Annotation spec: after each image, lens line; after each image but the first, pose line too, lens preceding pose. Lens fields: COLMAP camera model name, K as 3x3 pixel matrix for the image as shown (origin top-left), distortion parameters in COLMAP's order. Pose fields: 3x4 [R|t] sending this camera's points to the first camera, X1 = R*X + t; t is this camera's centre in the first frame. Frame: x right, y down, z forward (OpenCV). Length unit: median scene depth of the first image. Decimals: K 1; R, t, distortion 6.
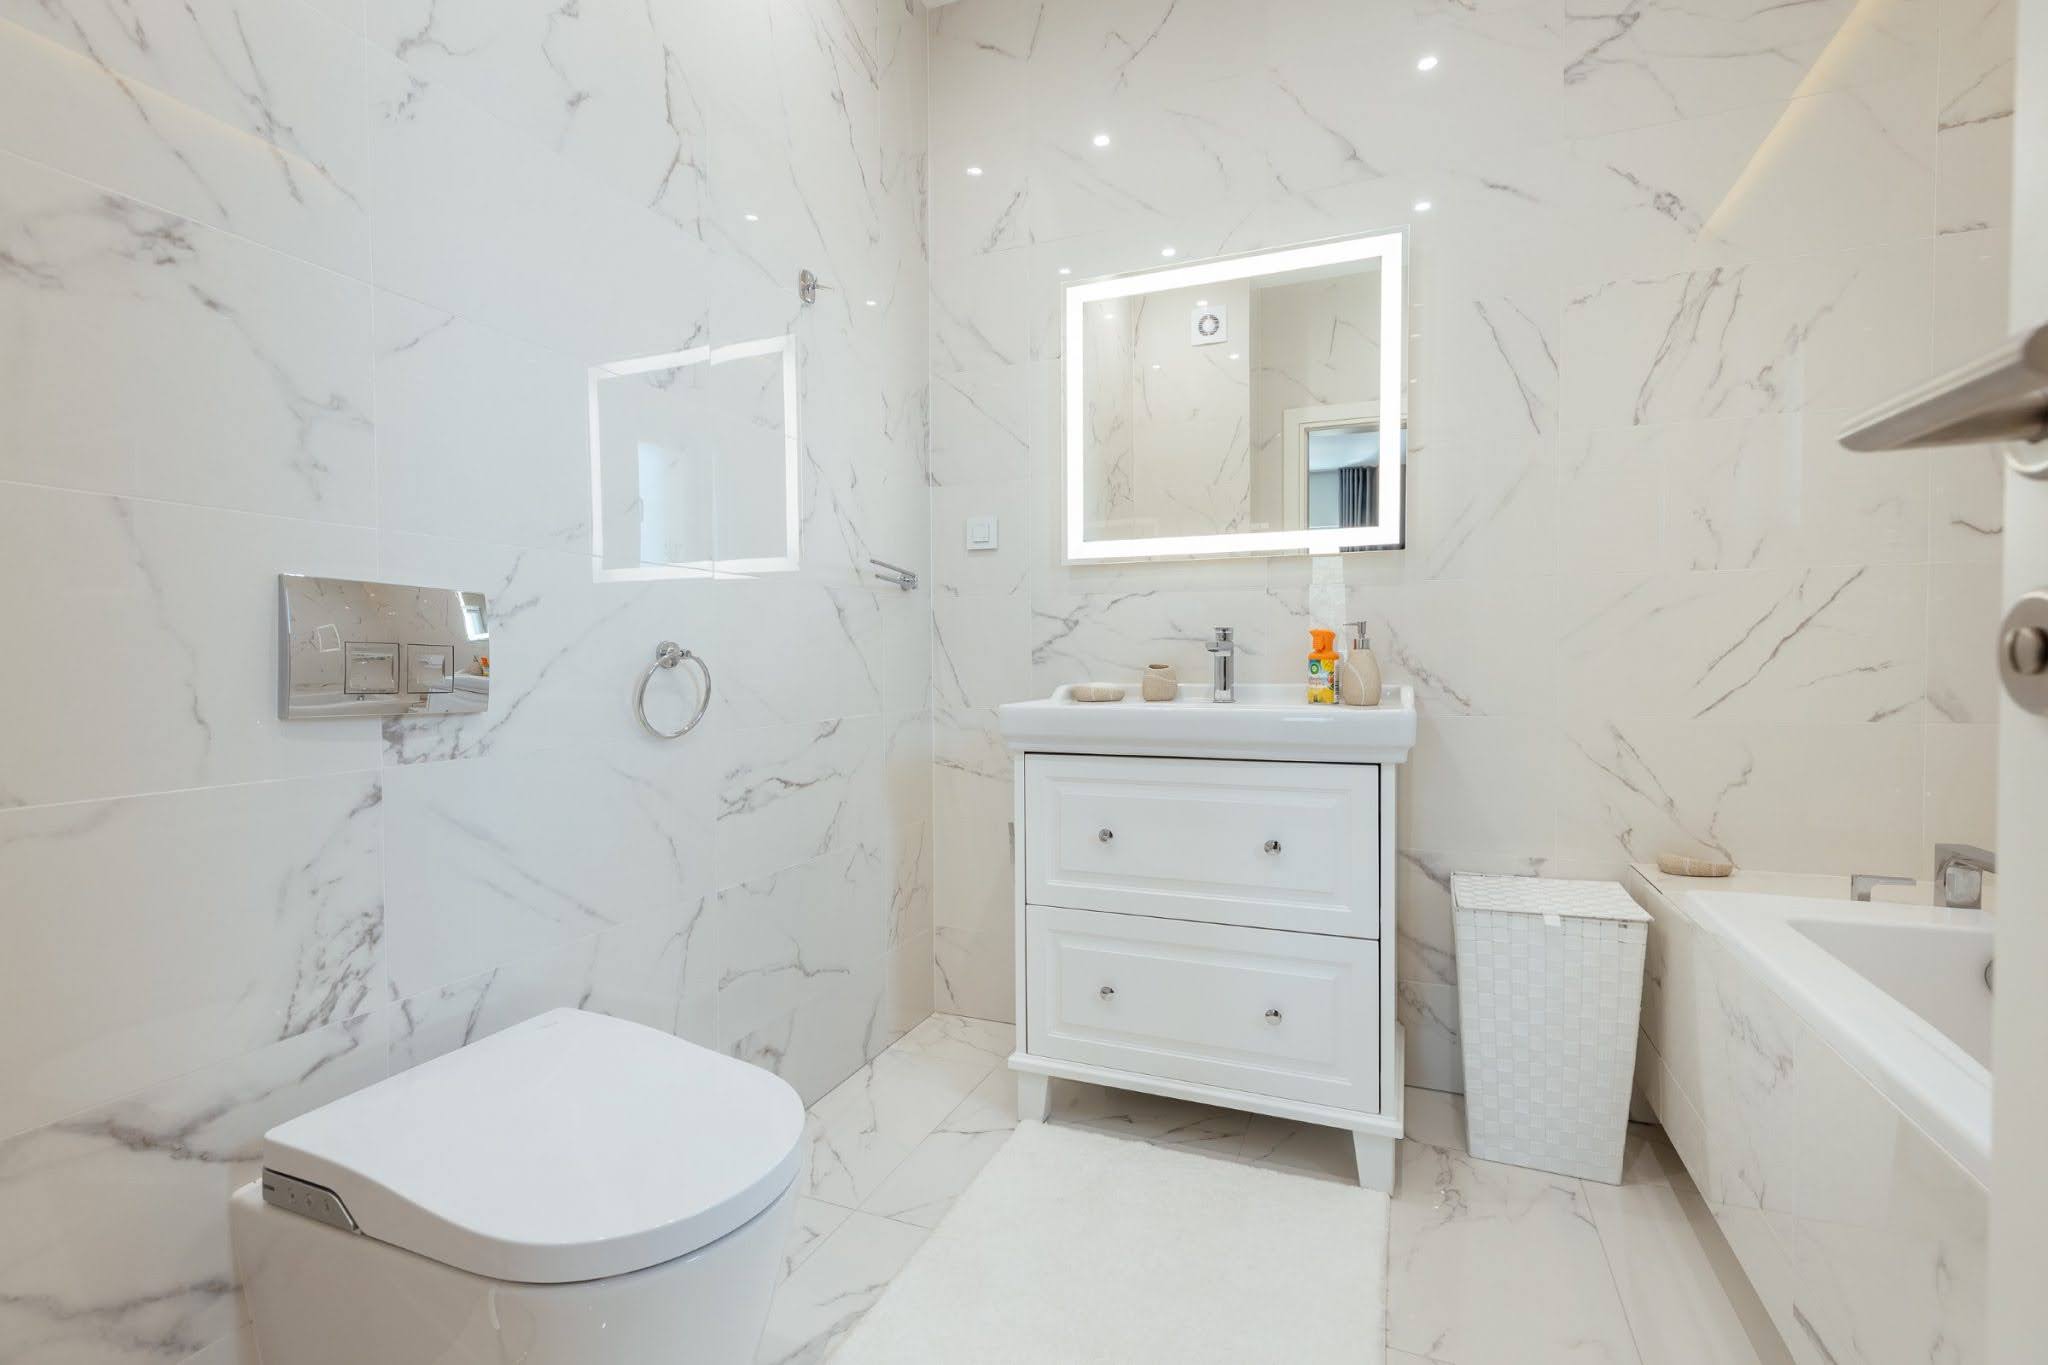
lens RADIAL K [[921.1, 0, 1027.9], [0, 921.1, 675.5], [0, 0, 1]] dist [0.000670, -0.000003]
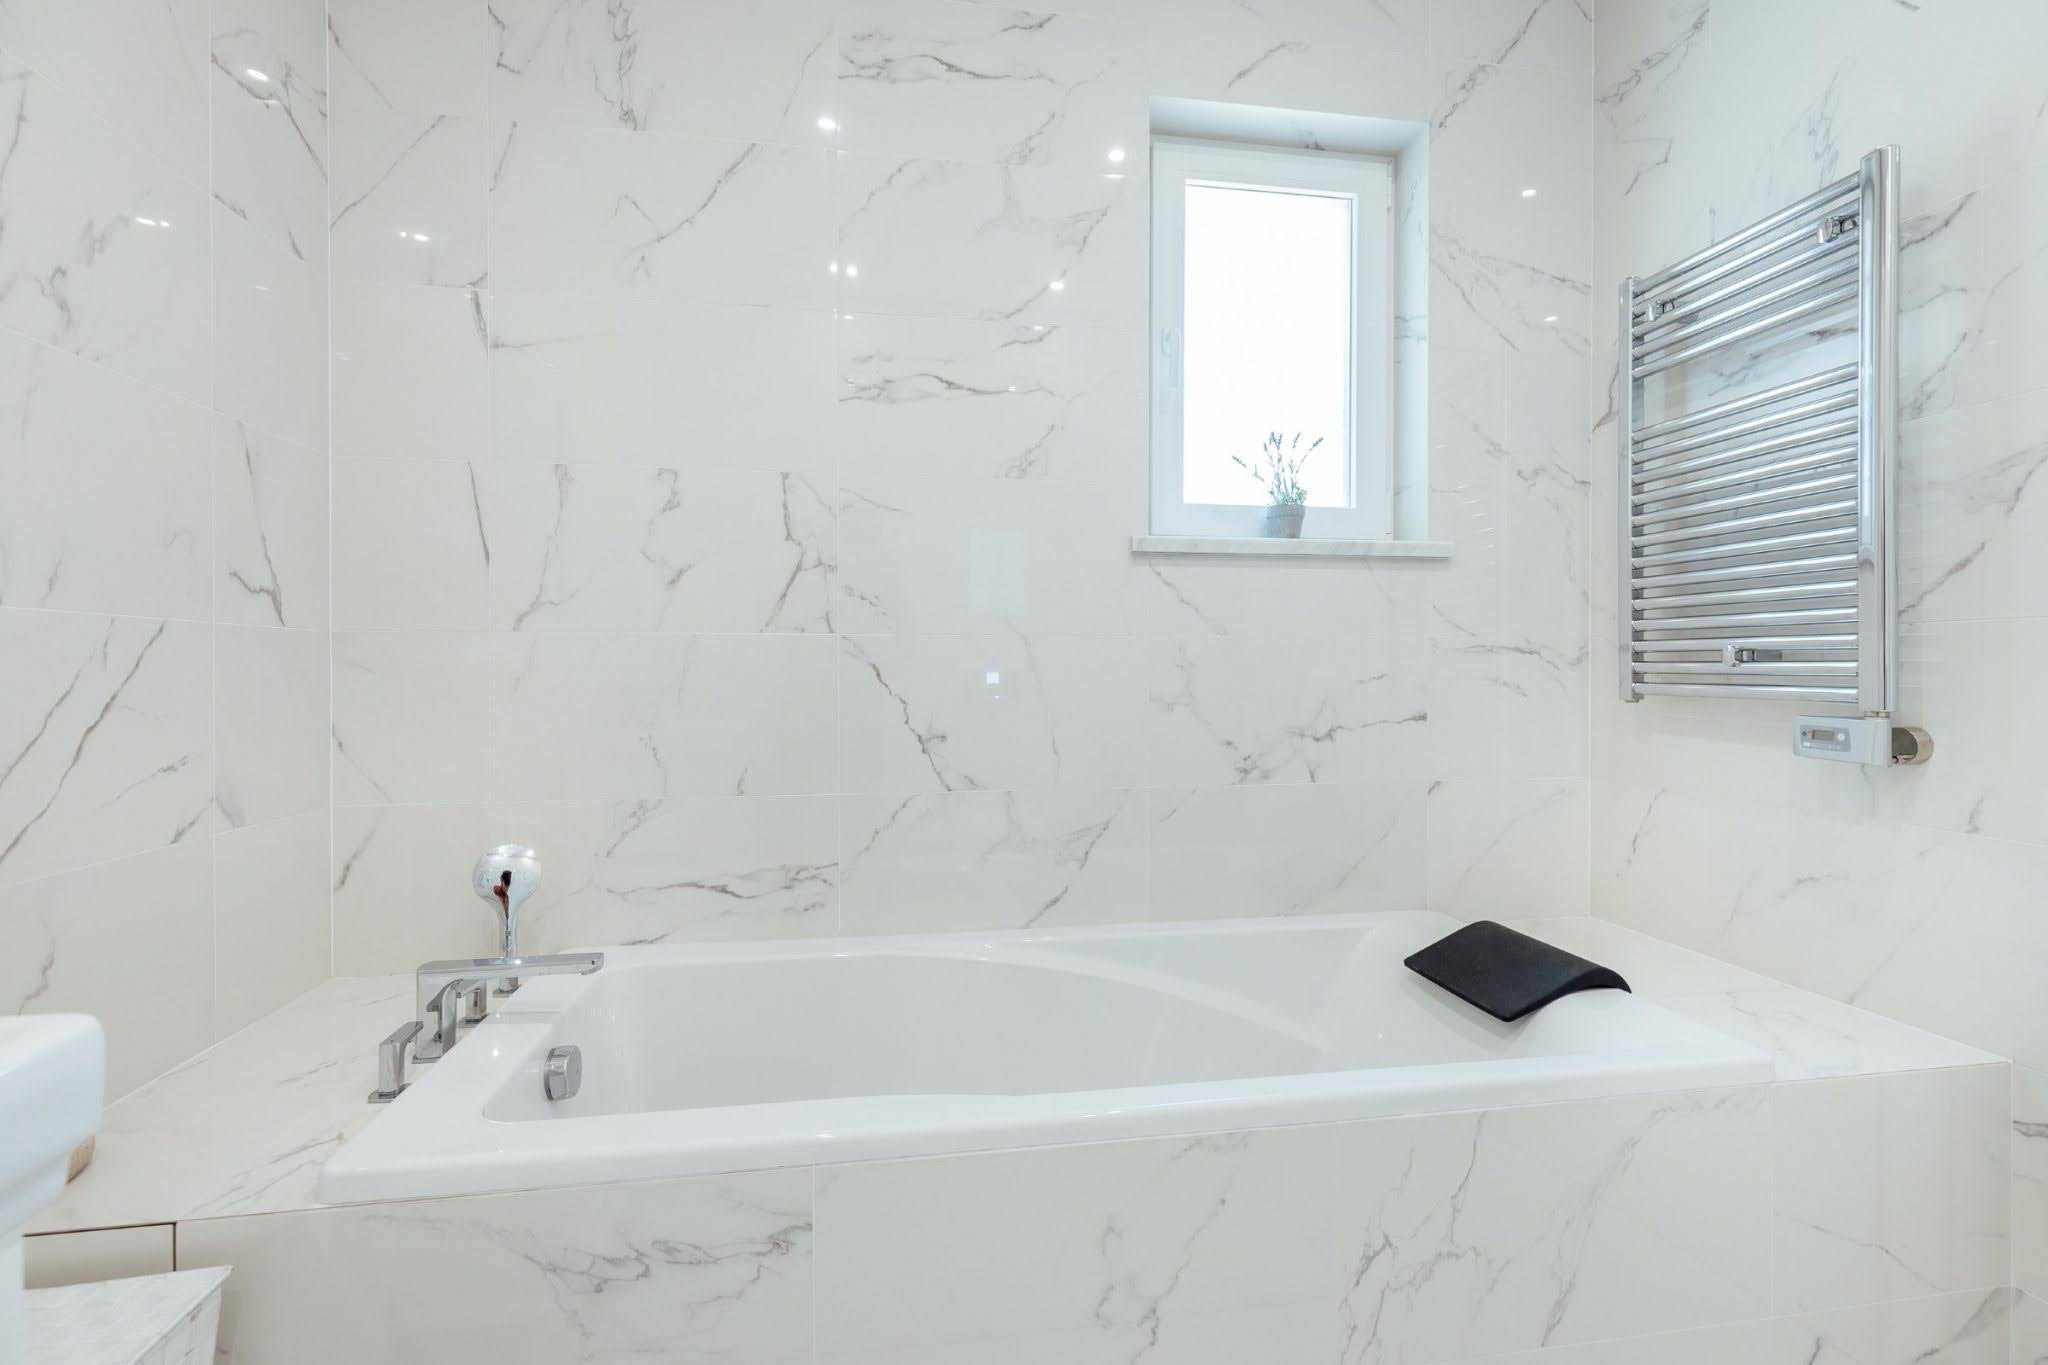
lens RADIAL K [[921.1, 0, 1027.9], [0, 921.1, 675.5], [0, 0, 1]] dist [0.000670, -0.000003]
pose [[-0.521770, 0.004857, 0.853072, -0.020531], [0.021470, 0.999742, 0.007440, -0.067032], [-0.852816, 0.022198, -0.521740, 0.794082]]
